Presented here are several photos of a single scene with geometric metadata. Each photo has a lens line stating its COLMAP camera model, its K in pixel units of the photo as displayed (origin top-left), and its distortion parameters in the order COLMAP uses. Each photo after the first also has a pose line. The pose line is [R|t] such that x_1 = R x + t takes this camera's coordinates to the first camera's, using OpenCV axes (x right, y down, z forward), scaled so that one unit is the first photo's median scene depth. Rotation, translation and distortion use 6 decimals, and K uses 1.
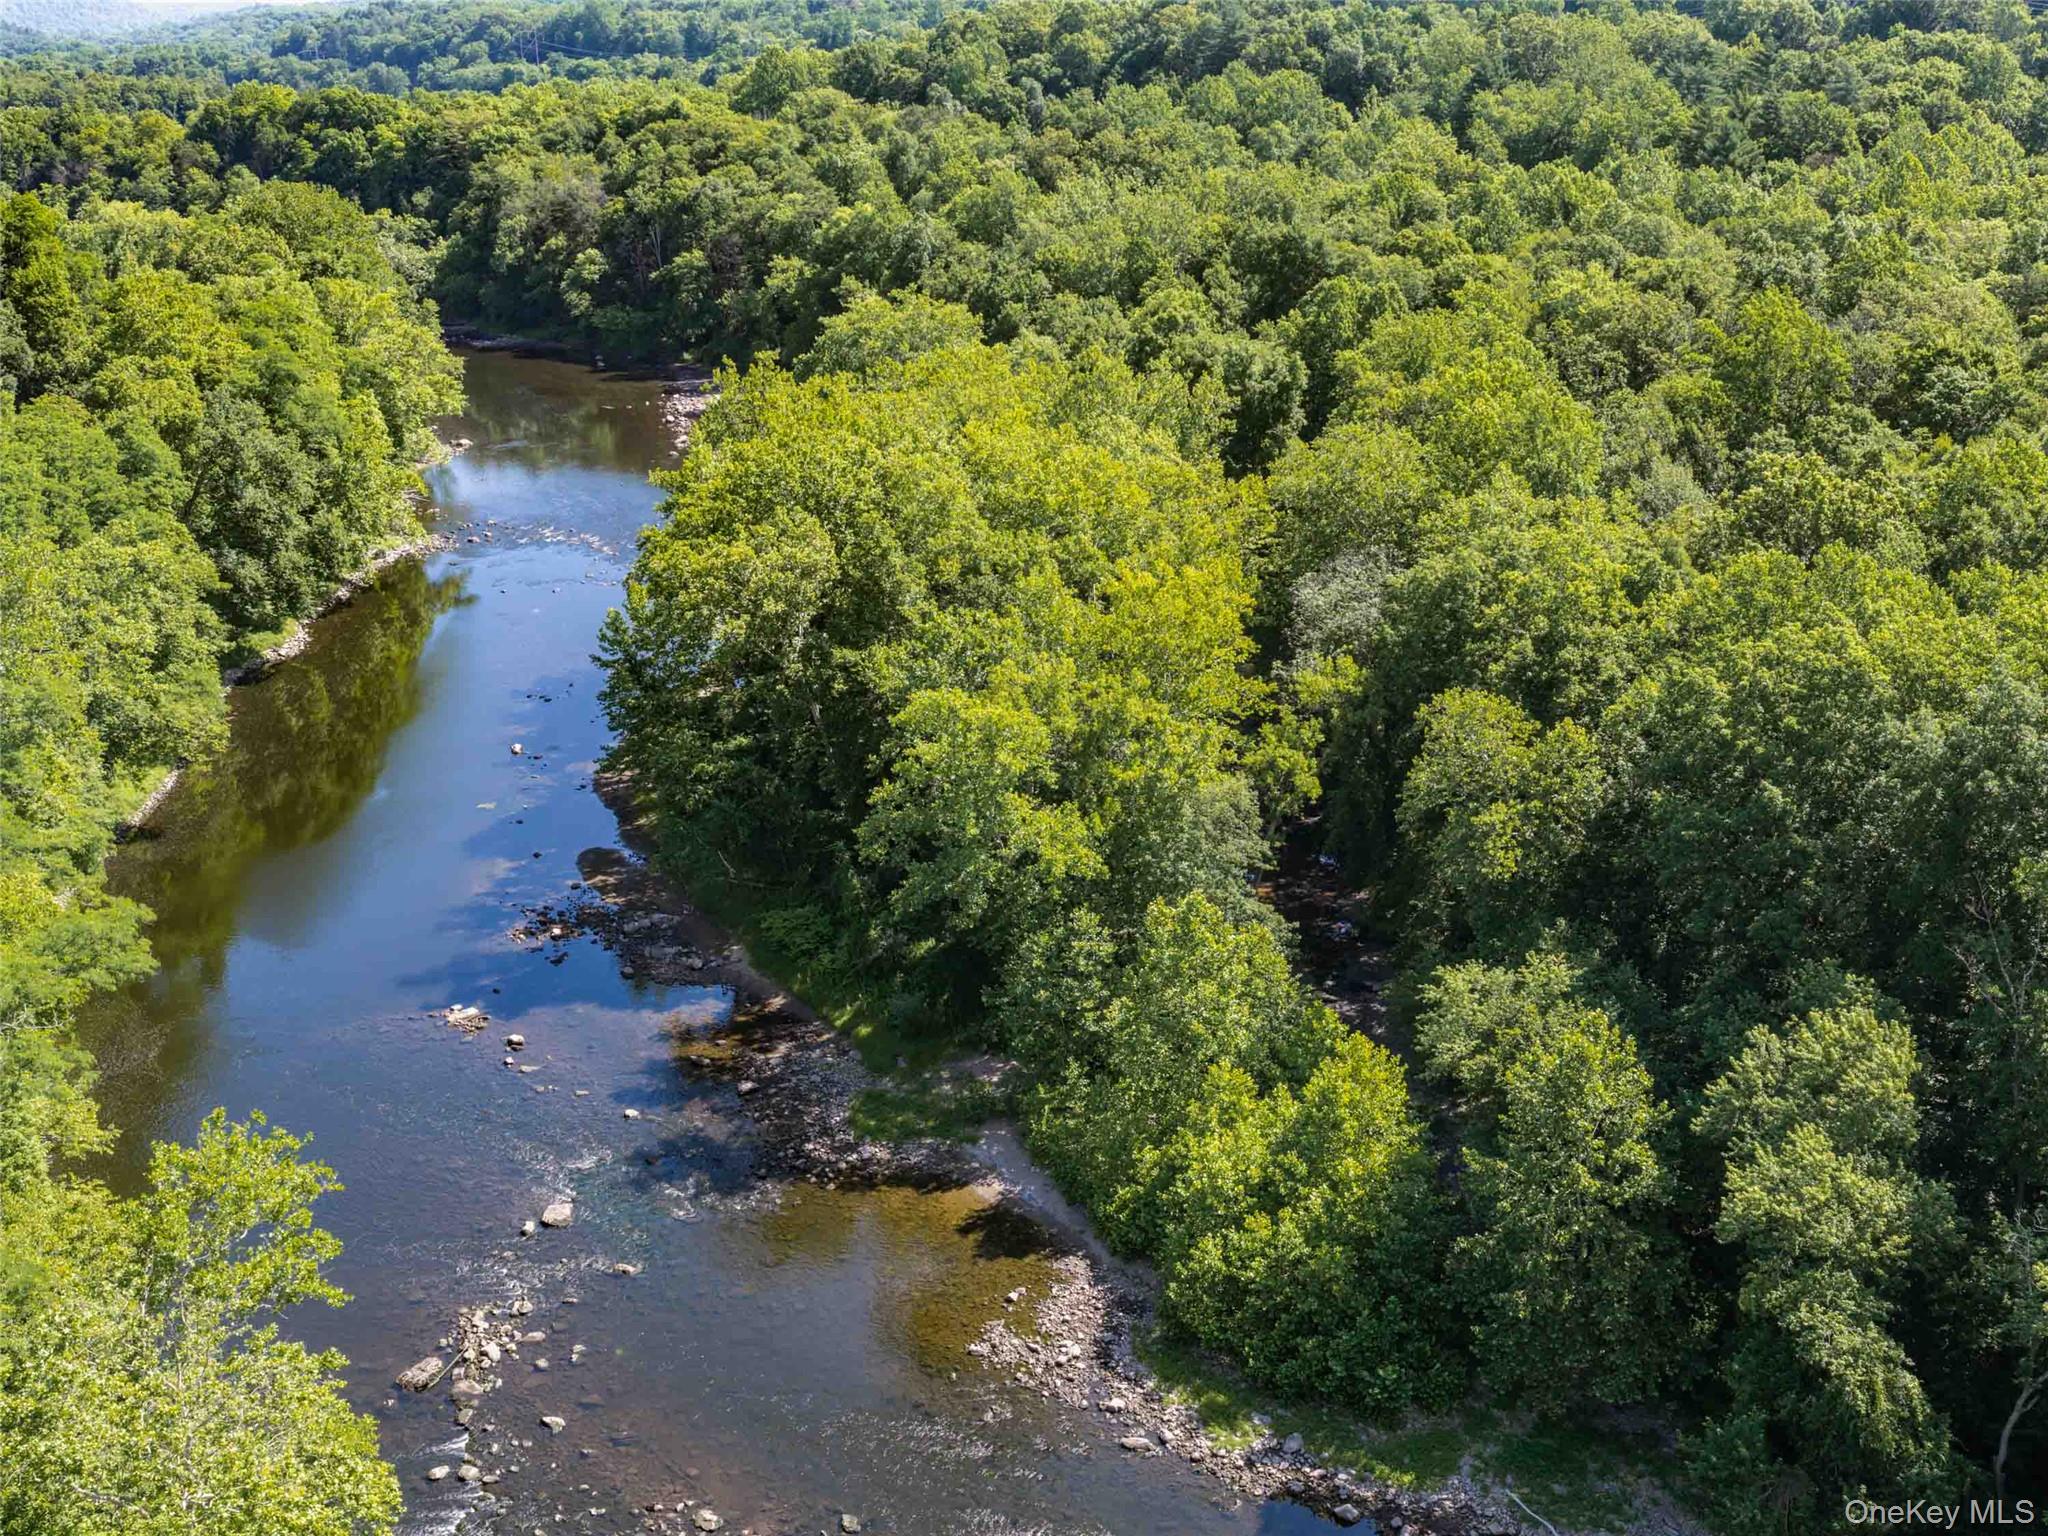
lens RADIAL K [[2270.7, 0, 1024.0], [0, 2270.7, 768.0], [0, 0, 1]] dist [0.024329, -0.032228]
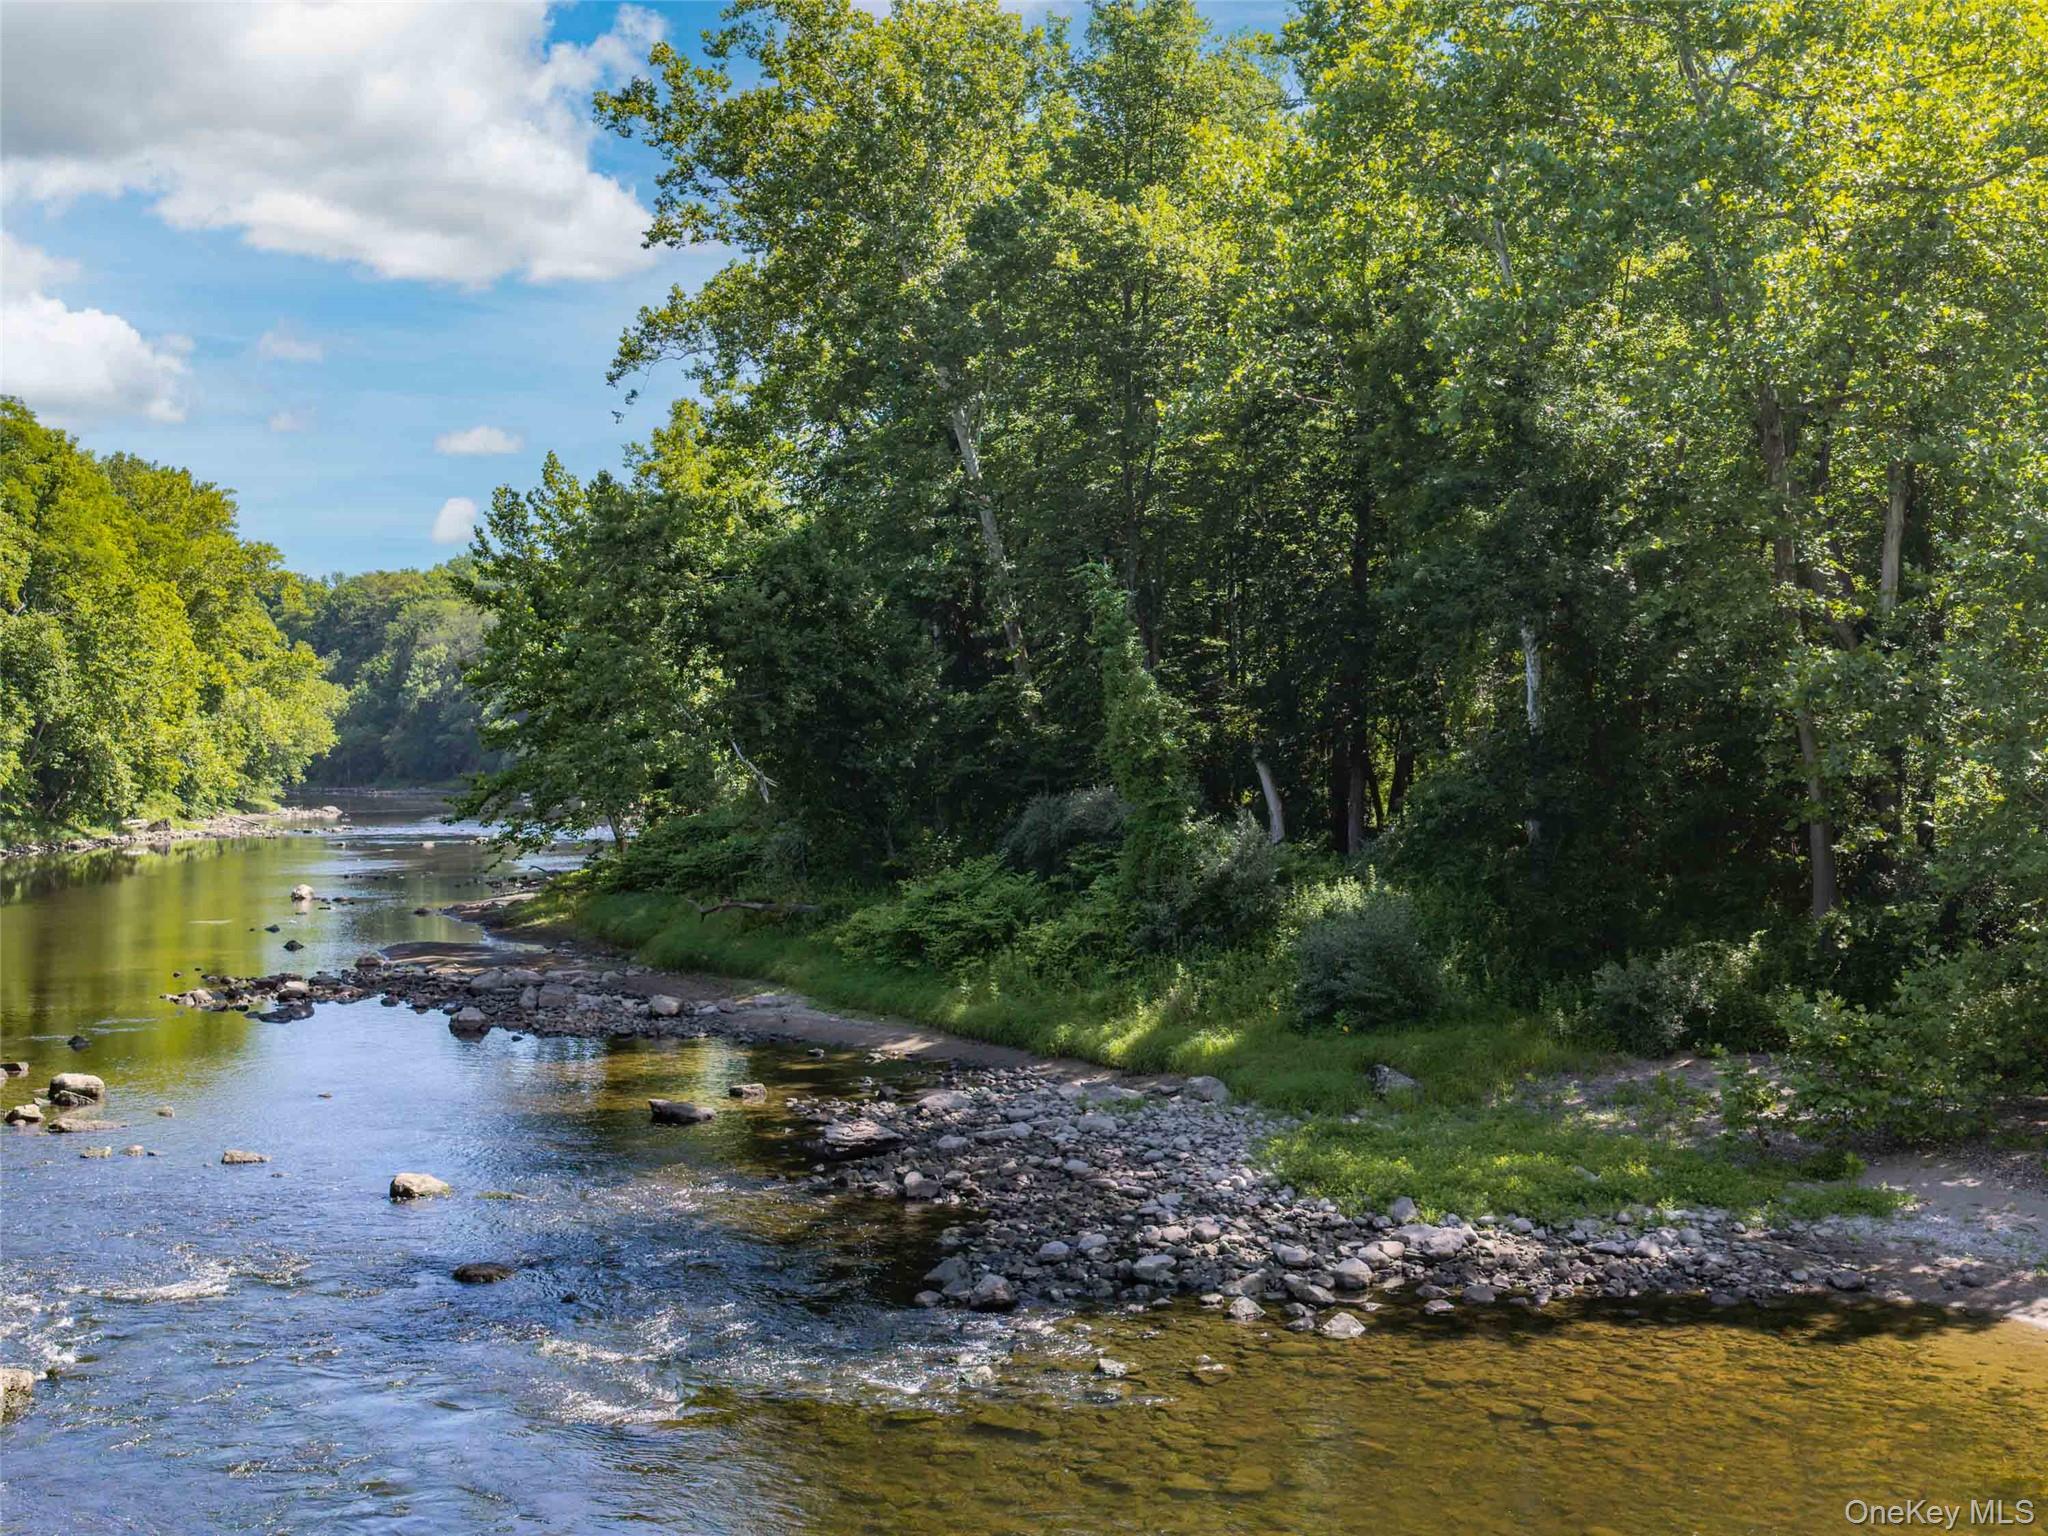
lens RADIAL K [[2270.7, 0, 1024.0], [0, 2270.7, 768.0], [0, 0, 1]] dist [0.024329, -0.032228]
pose [[0.999535, 0.005388, 0.030023, -0.090921], [0.004173, 0.950873, -0.309554, 0.151079], [-0.030216, 0.309535, 0.950408, 0.596706]]
